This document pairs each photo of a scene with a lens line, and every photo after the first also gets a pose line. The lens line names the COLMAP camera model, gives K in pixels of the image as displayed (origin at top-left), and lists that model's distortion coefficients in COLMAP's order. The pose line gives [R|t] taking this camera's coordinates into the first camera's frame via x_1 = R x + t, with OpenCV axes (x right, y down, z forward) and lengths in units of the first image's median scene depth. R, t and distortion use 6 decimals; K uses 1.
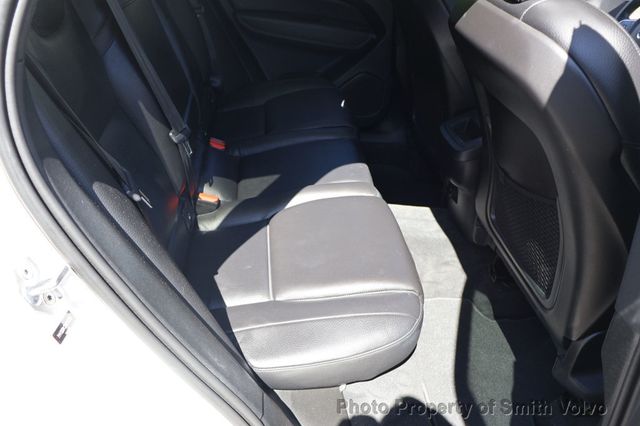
lens RADIAL K [[536.0, 0, 318.0], [0, 536.0, 214.4], [0, 0, 1]] dist [-0.018770, 0.011378]
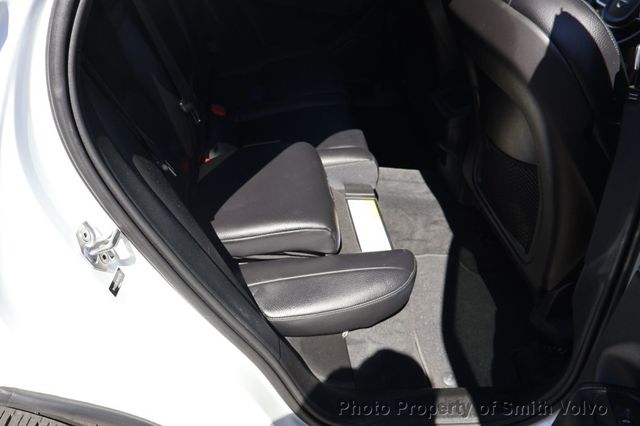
lens RADIAL K [[536.0, 0, 321.9], [0, 536.0, 212.3], [0, 0, 1]] dist [-0.018770, 0.011378]
pose [[0.999274, -0.007443, 0.037366, -0.045822], [0.004699, 0.997322, 0.072984, -0.014684], [-0.037809, -0.072755, 0.996633, -0.105114]]
